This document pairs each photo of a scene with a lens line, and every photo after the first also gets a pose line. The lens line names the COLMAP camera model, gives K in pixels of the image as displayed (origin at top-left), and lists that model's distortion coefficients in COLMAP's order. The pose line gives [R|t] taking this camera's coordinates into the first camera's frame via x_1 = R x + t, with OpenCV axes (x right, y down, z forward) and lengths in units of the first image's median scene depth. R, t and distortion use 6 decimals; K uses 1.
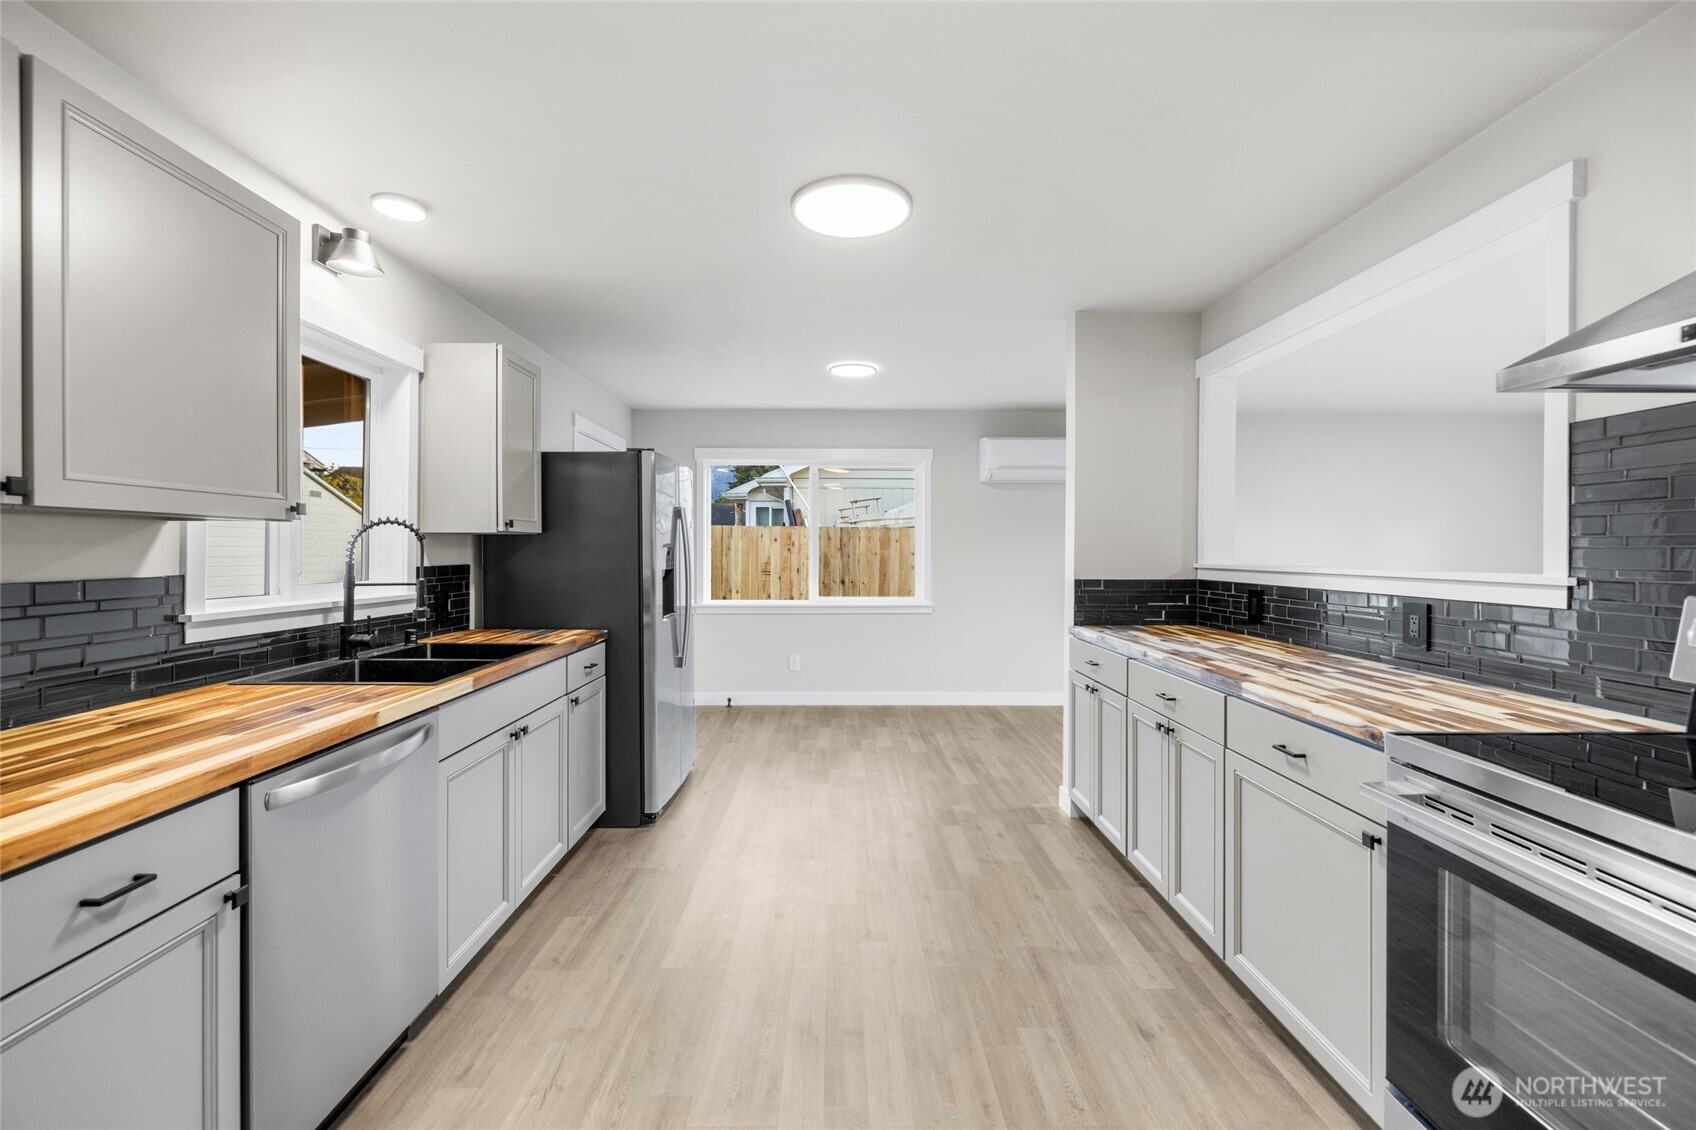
lens RADIAL K [[709.3, 0, 839.4], [0, 709.3, 555.1], [0, 0, 1]] dist [0.000766, -0.000022]
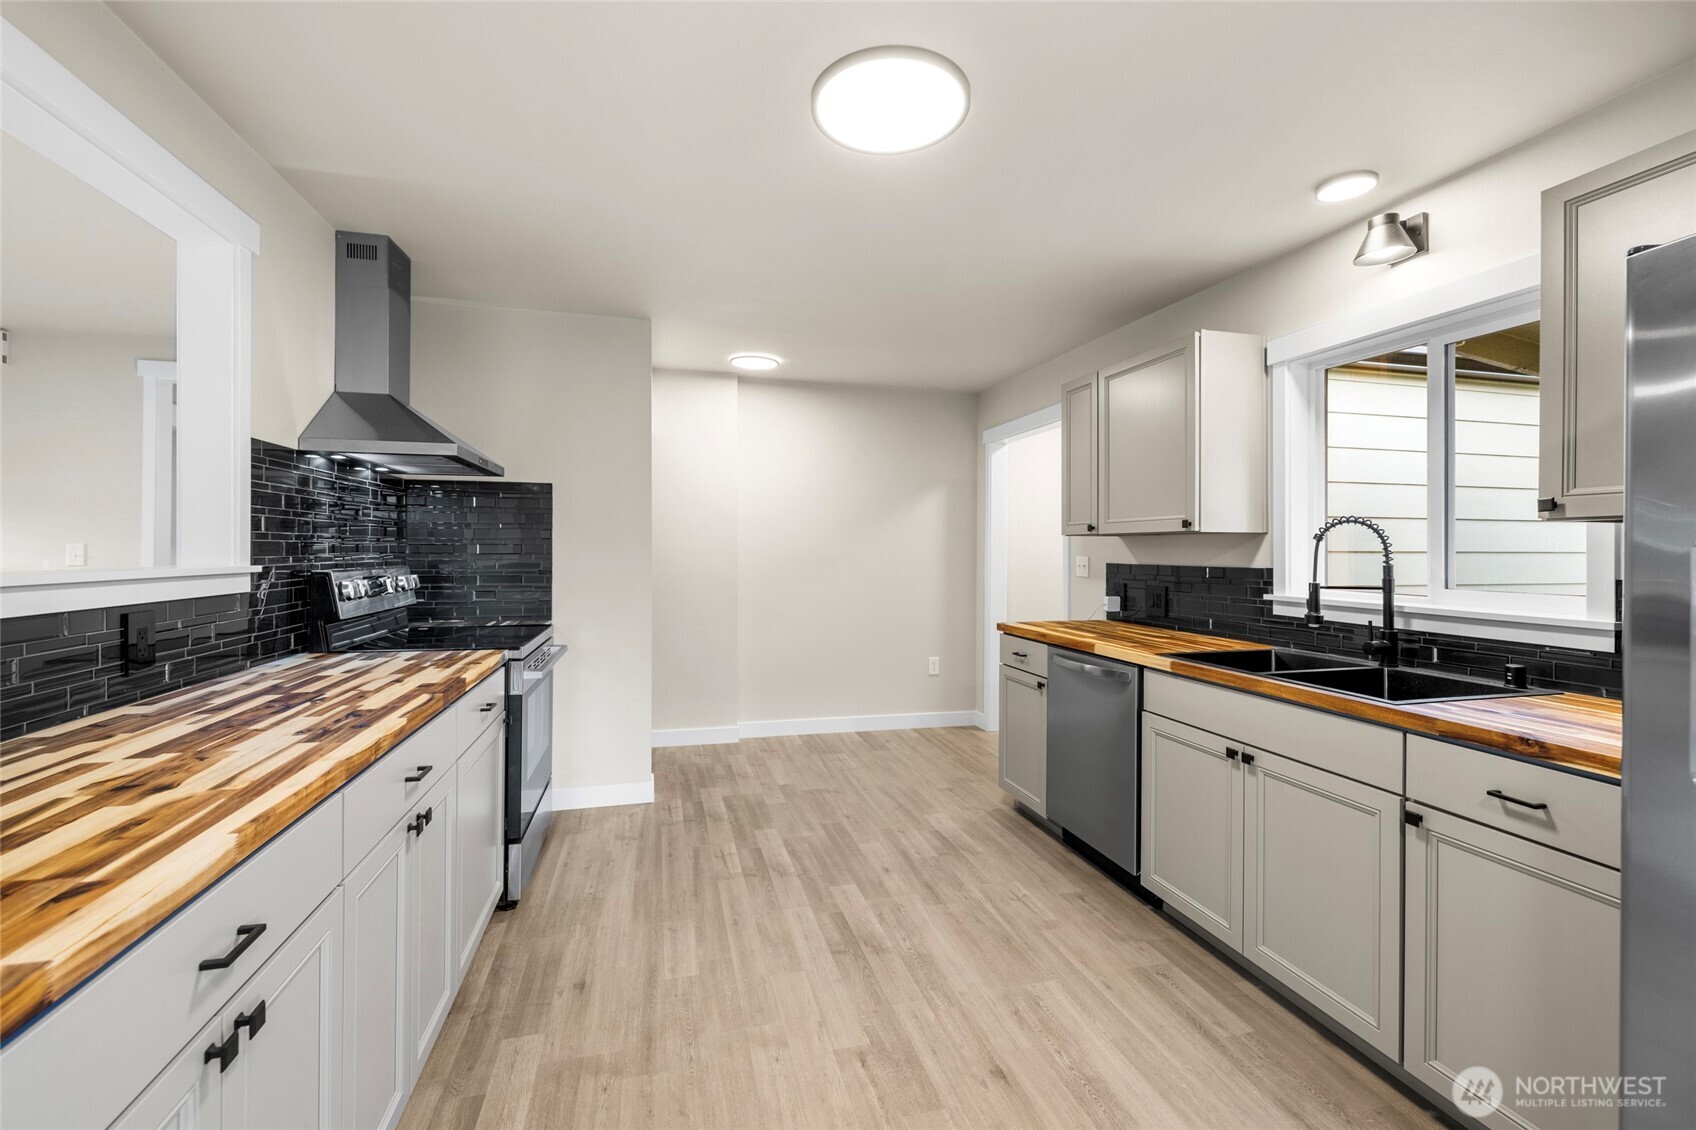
lens RADIAL K [[709.3, 0, 839.4], [0, 709.3, 555.1], [0, 0, 1]] dist [0.000766, -0.000022]
pose [[-0.969783, -0.006171, -0.243892, 0.217832], [-0.009832, 0.999856, 0.013797, -0.007262], [0.243772, 0.015778, -0.969704, 1.487691]]
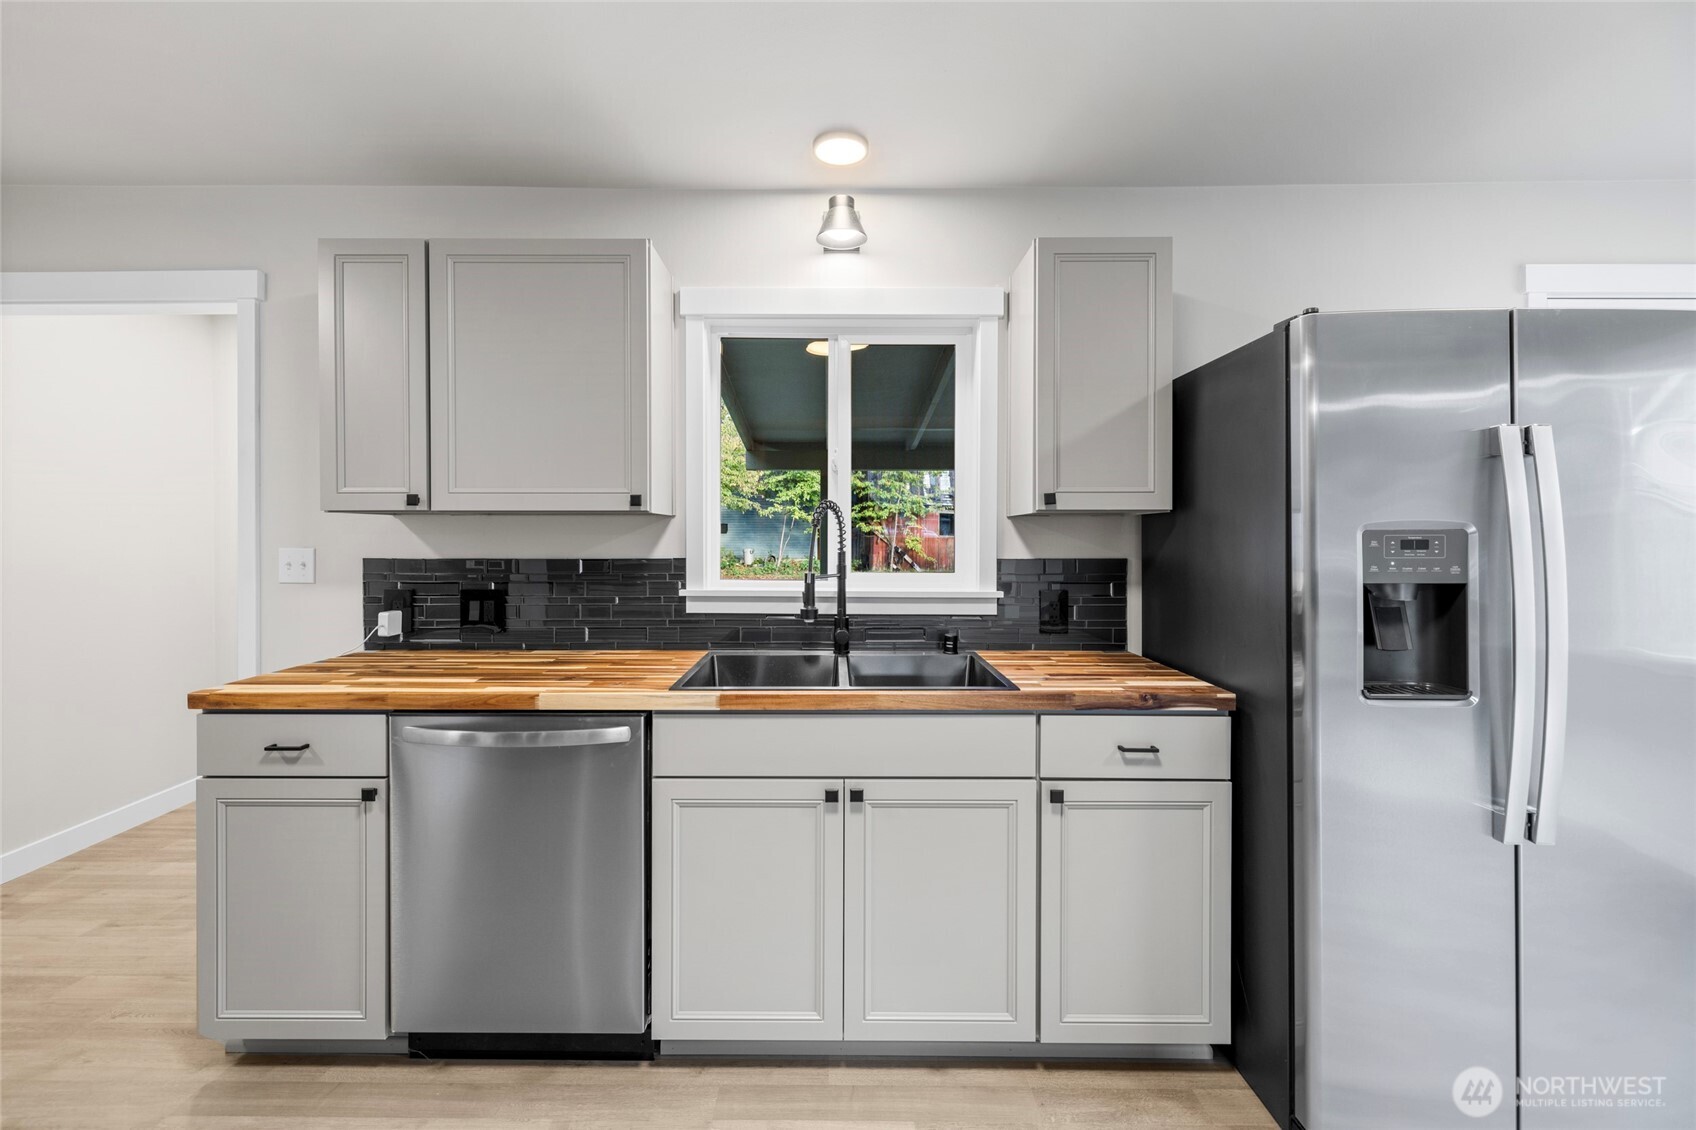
lens RADIAL K [[712.8, 0, 831.2], [0, 712.8, 543.9], [0, 0, 1]] dist [-0.000862, -0.000141]
pose [[-0.010665, 0.004246, -0.999934, 0.222554], [-0.007147, 0.999965, 0.004323, -0.002930], [0.999918, 0.007192, -0.010634, 0.850987]]
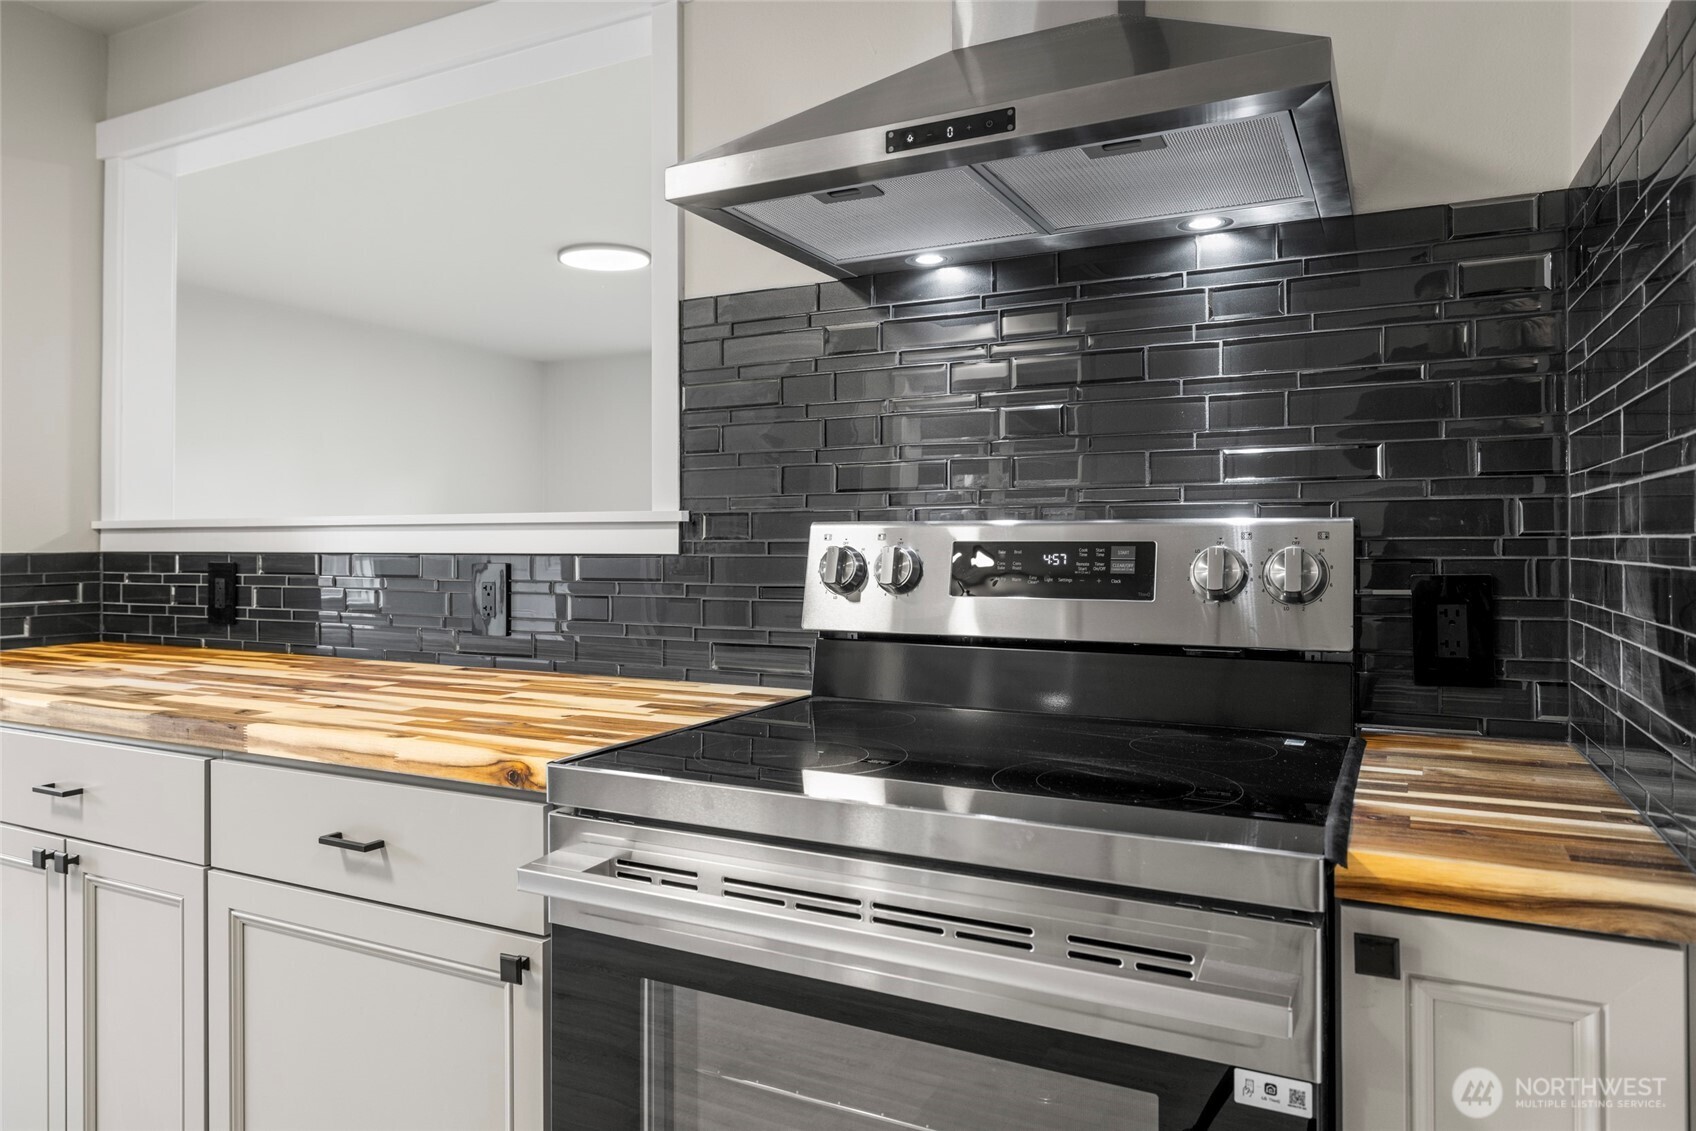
lens RADIAL K [[1102.4, 0, 837.3], [0, 1102.4, 536.4], [0, 0, 1]] dist [-0.003298, -0.000434]
pose [[0.462167, 0.003539, 0.886786, 0.059613], [0.008167, 0.999933, -0.008247, 0.042300], [-0.886755, 0.011054, 0.462107, 0.205944]]
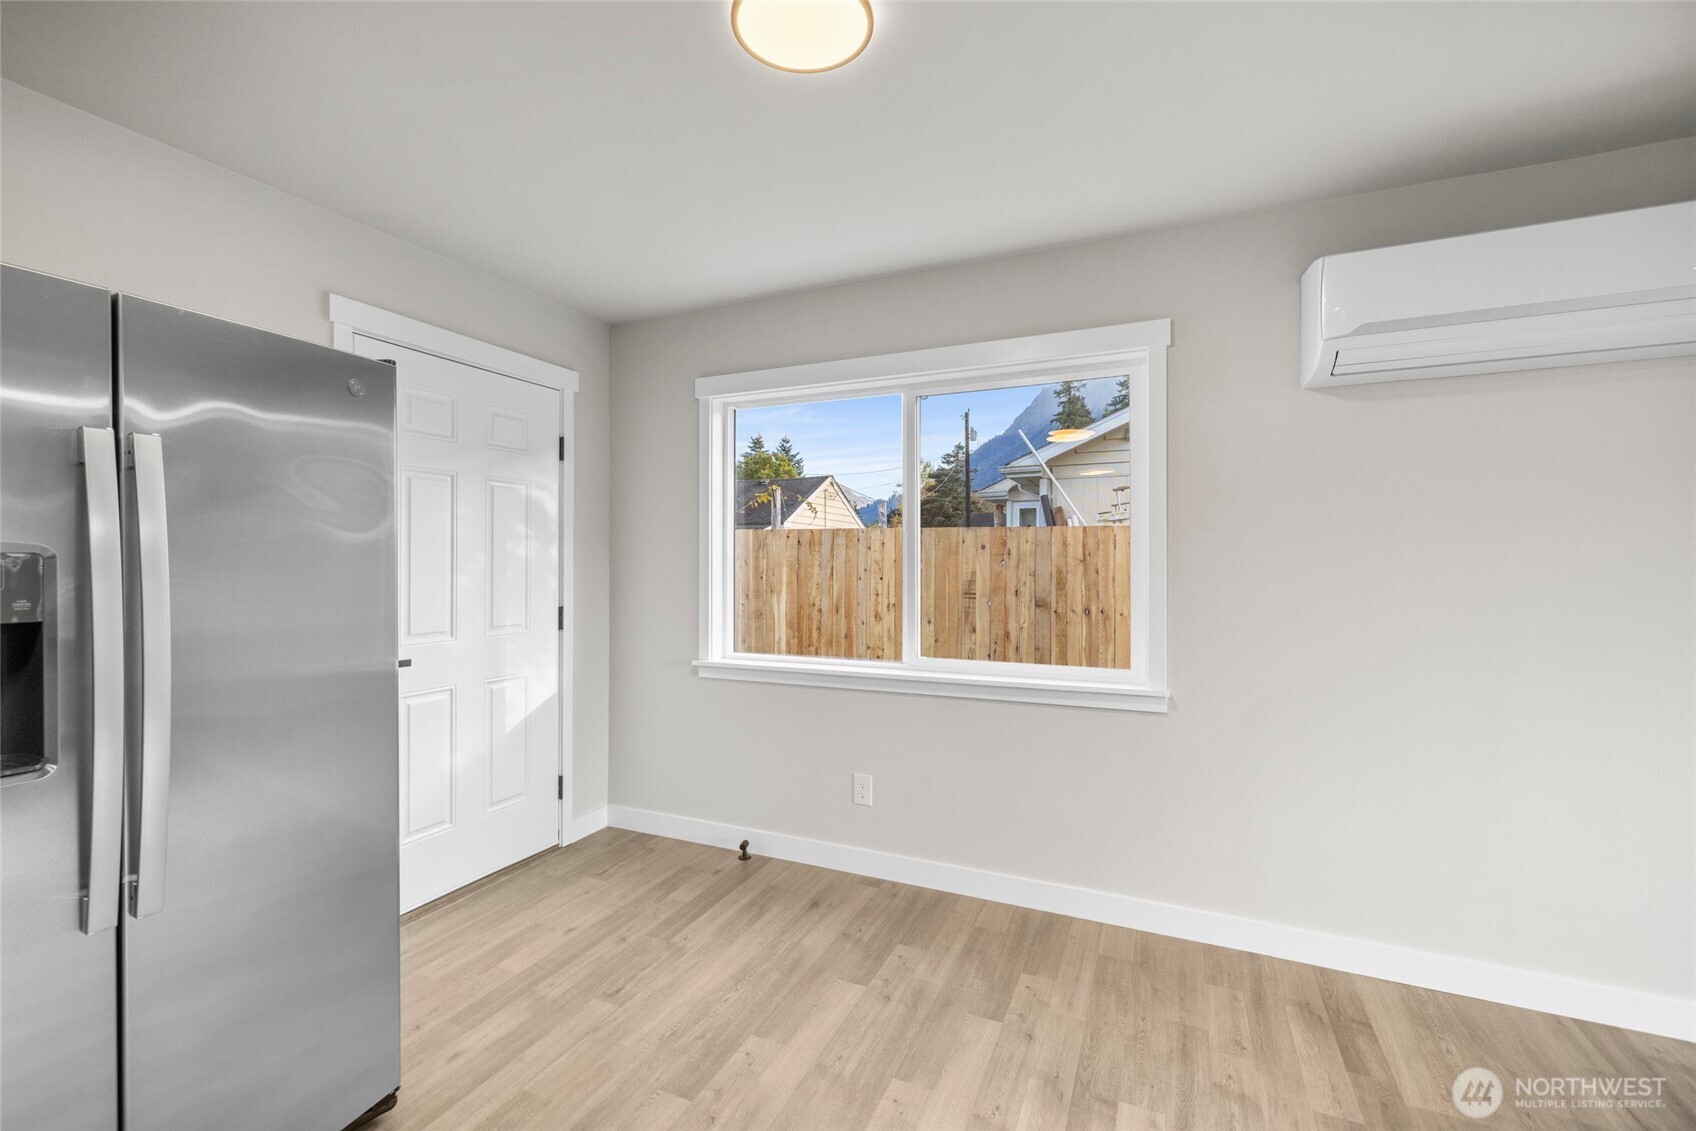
lens RADIAL K [[727.4, 0, 828.6], [0, 727.4, 562.7], [0, 0, 1]] dist [0.014569, 0.000096]
pose [[0.901781, 0.000566, -0.432192, 0.290677], [-0.003317, 0.999979, -0.005611, -0.008295], [0.432180, 0.006493, 0.901764, 1.126694]]
